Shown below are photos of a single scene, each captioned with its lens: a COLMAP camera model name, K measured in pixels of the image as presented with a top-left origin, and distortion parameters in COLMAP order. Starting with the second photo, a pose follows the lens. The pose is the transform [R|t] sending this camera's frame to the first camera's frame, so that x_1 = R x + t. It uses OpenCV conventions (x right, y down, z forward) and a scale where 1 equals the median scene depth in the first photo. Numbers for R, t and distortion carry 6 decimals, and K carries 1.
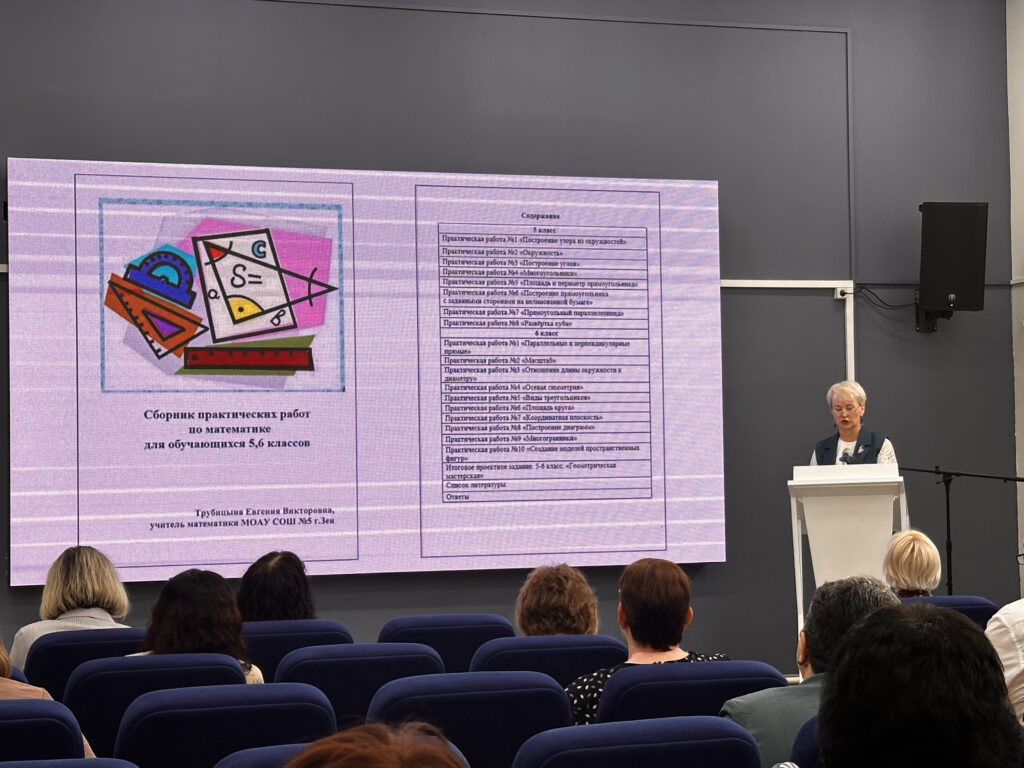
lens RADIAL K [[2101.4, 0, 512.0], [0, 2101.4, 384.0], [0, 0, 1]] dist [0.066533, 0.025495]
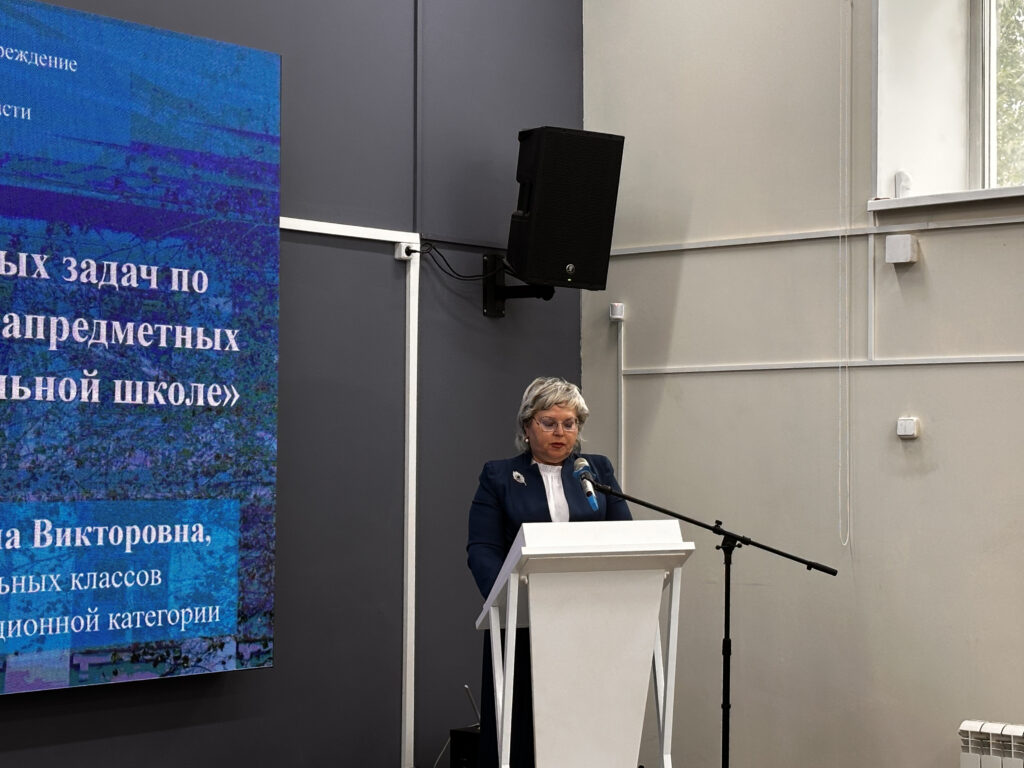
lens RADIAL K [[2052.1, 0, 512.0], [0, 2052.1, 384.0], [0, 0, 1]] dist [-0.075226, -0.199325]
pose [[0.842259, 0.042687, 0.537380, -0.164783], [-0.041602, 0.999034, -0.014154, 0.006836], [-0.537466, -0.010435, 0.843221, 0.443887]]
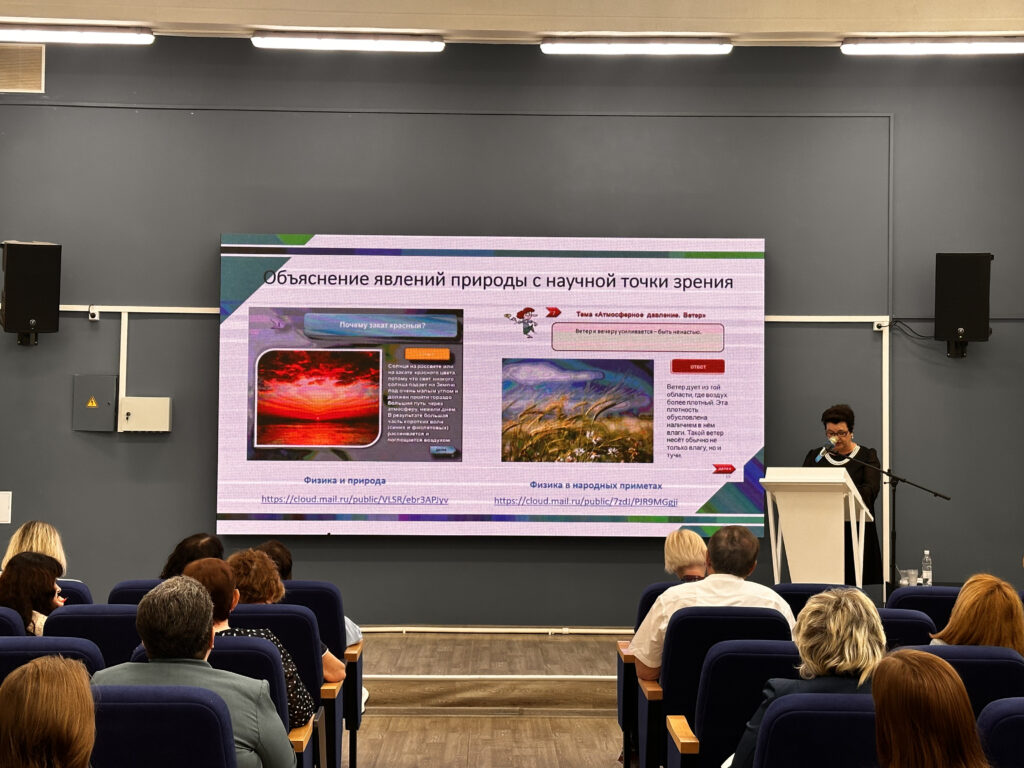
lens RADIAL K [[1587.2, 0, 512.0], [0, 1587.2, 384.0], [0, 0, 1]] dist [0.050005, 0.041360]
pose [[0.946876, 0.015020, -0.321249, 0.259561], [-0.010797, 0.999830, 0.014924, -0.020972], [0.321419, -0.010663, 0.946877, 0.036669]]
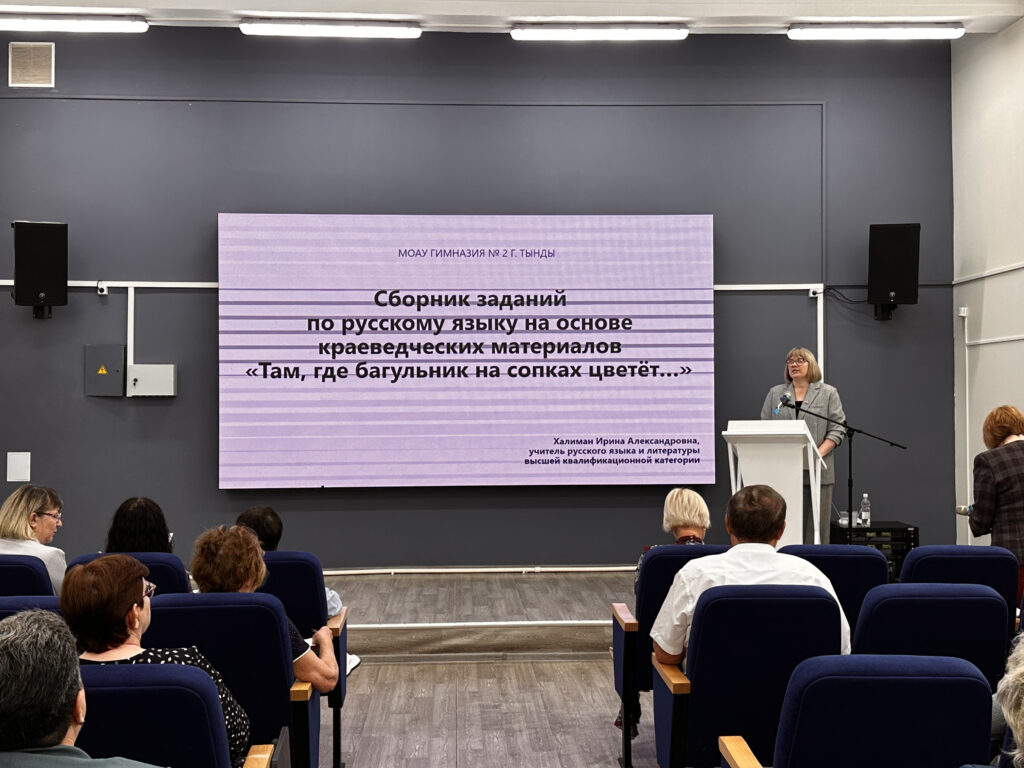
lens RADIAL K [[1111.1, 0, 512.0], [0, 1111.1, 384.0], [0, 0, 1]] dist [0.116858, -0.276590]
pose [[0.958622, 0.008561, -0.284555, 0.179948], [0.001030, 0.999437, 0.033540, -0.008015], [0.284682, -0.032445, 0.958073, 0.234310]]
